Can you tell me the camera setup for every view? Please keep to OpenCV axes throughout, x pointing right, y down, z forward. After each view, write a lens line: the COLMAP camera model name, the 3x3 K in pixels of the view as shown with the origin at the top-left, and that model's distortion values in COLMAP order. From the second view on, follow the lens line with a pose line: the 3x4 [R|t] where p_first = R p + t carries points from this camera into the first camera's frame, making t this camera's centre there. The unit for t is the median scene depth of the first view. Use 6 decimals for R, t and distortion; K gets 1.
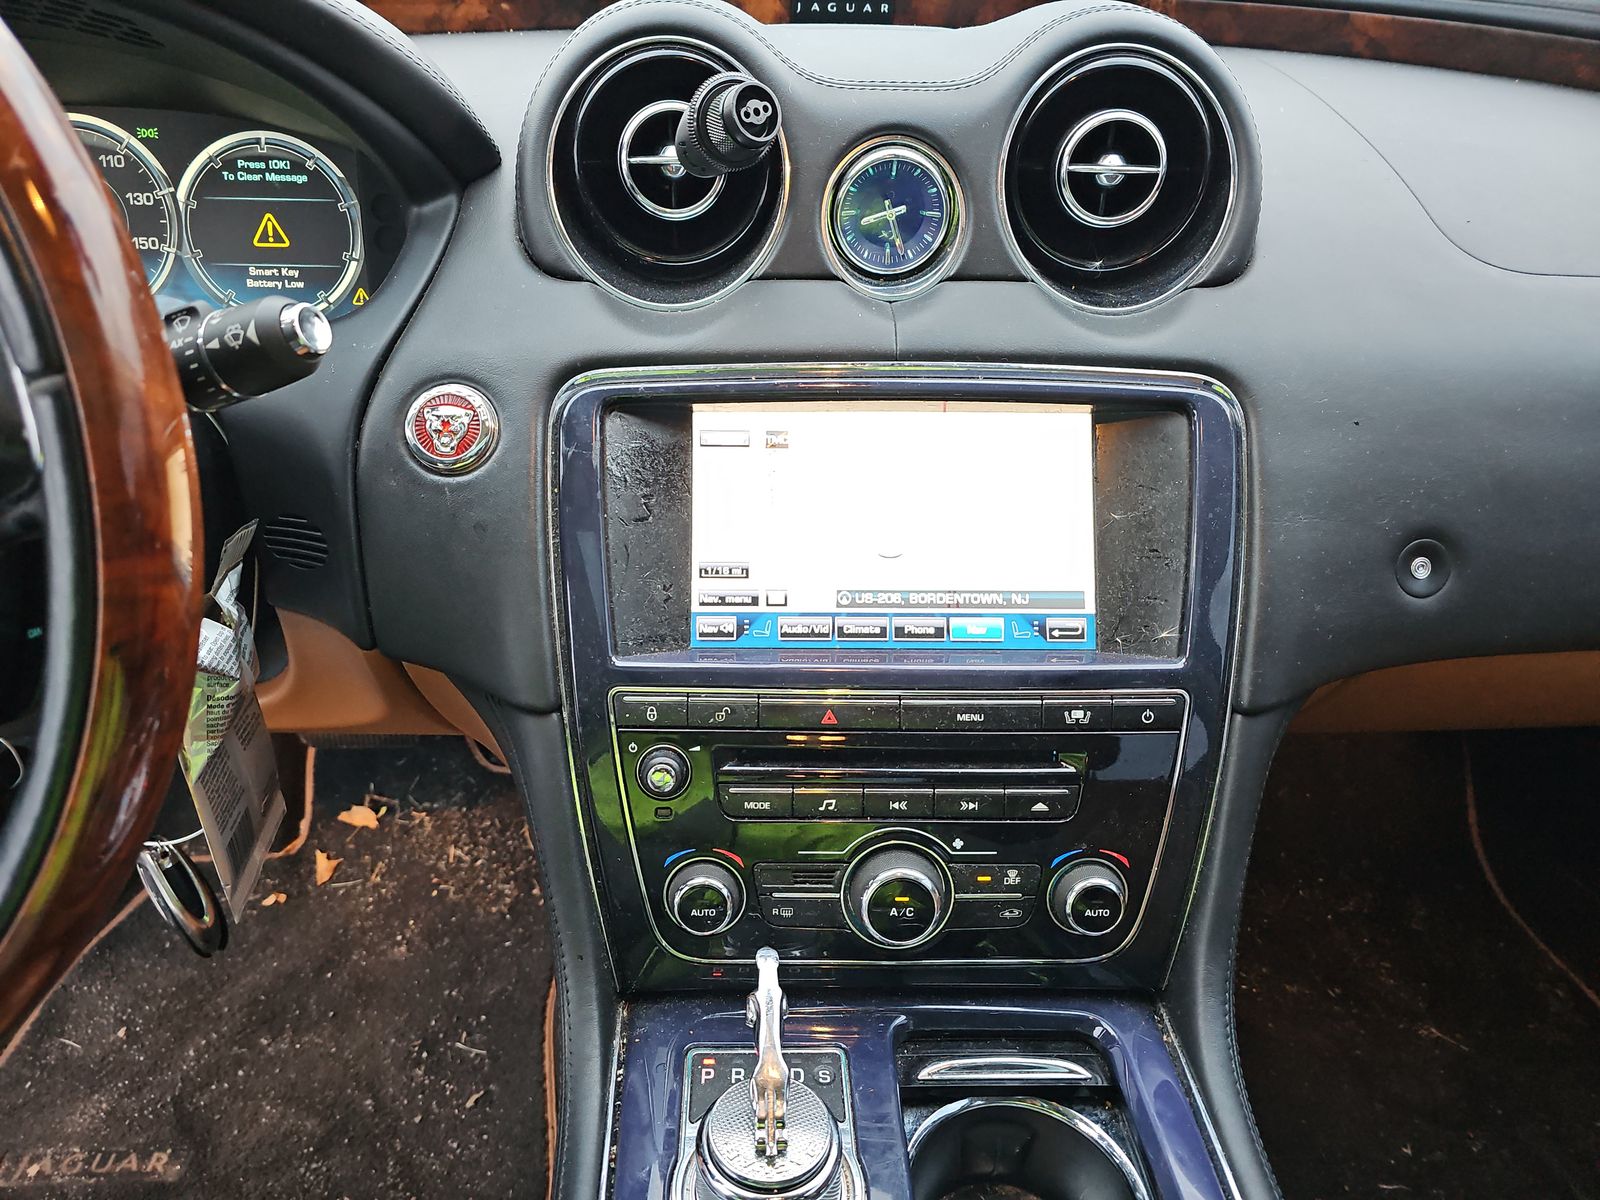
lens RADIAL K [[996.2, 0, 781.7], [0, 996.2, 603.7], [0, 0, 1]] dist [0.052341, -0.042881]
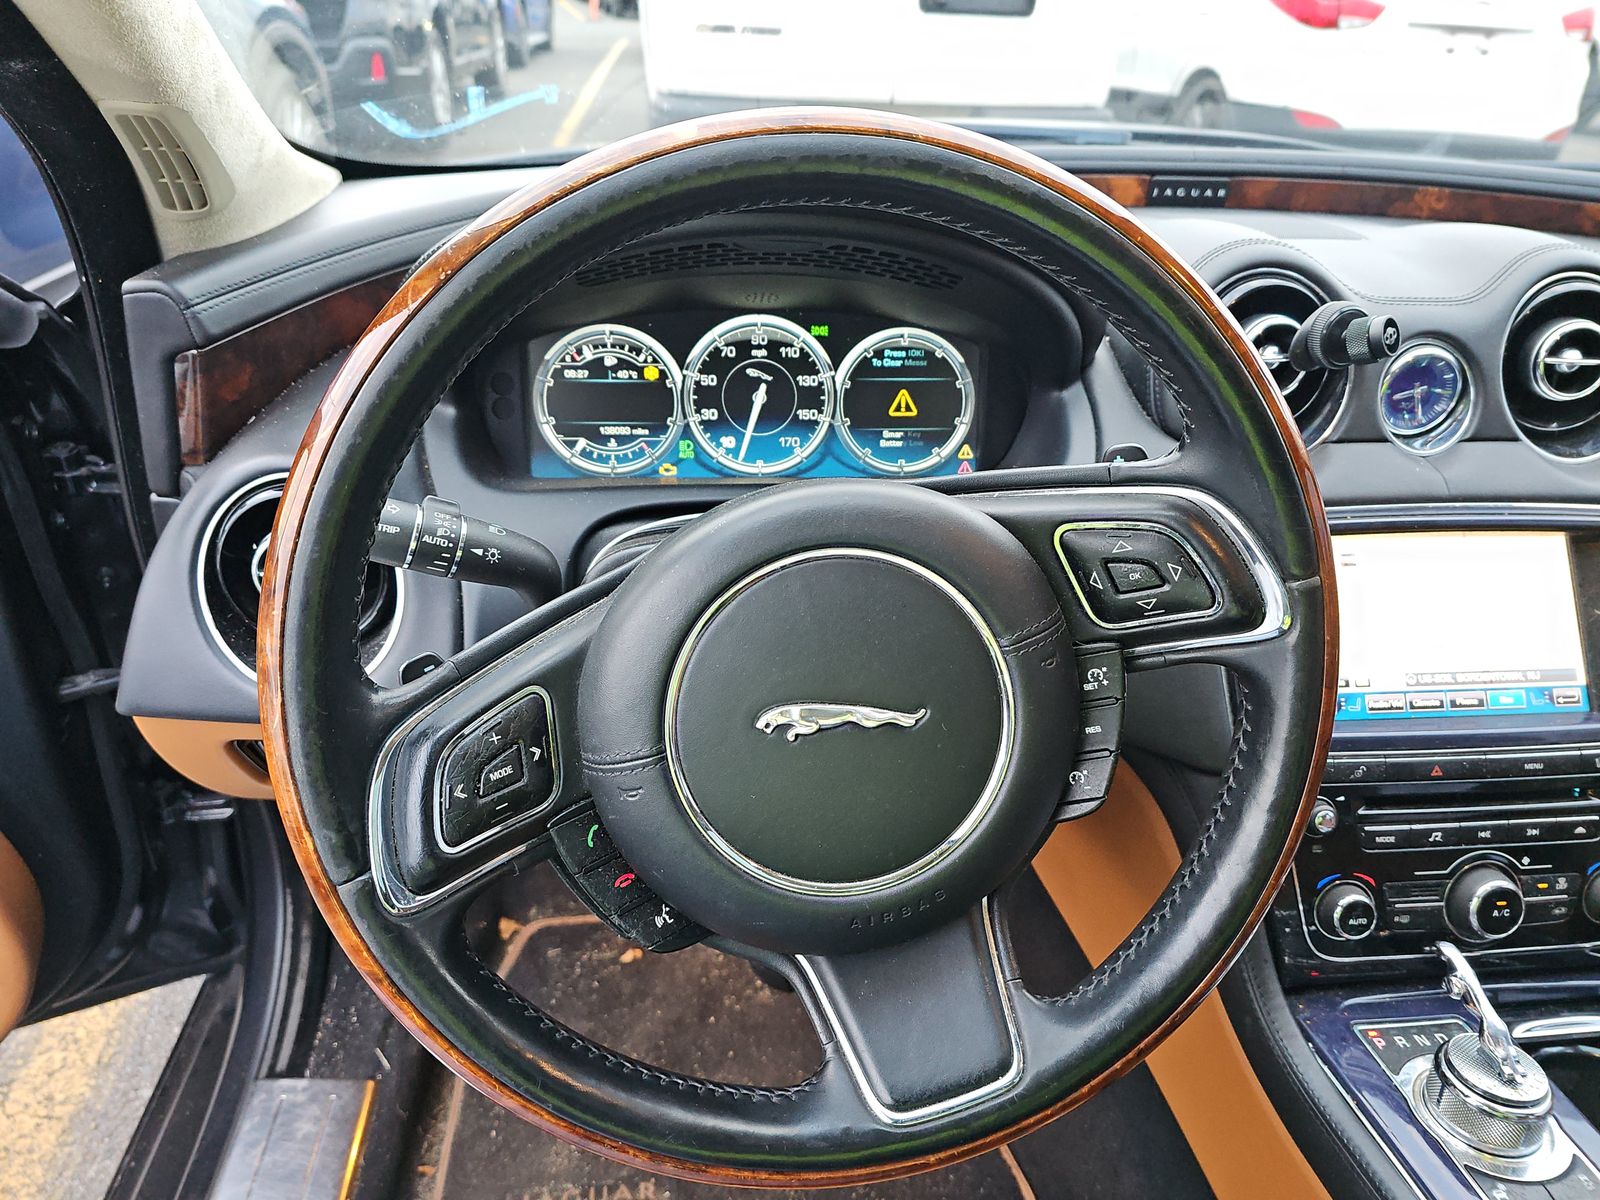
lens RADIAL K [[1000.0, 0, 799.9], [0, 1000.0, 610.6], [0, 0, 1]] dist [0.045407, -0.037037]
pose [[0.995282, -0.028980, 0.092590, -0.771486], [0.032844, 0.998640, -0.040488, -0.061600], [-0.091291, 0.043339, 0.994881, -0.239241]]
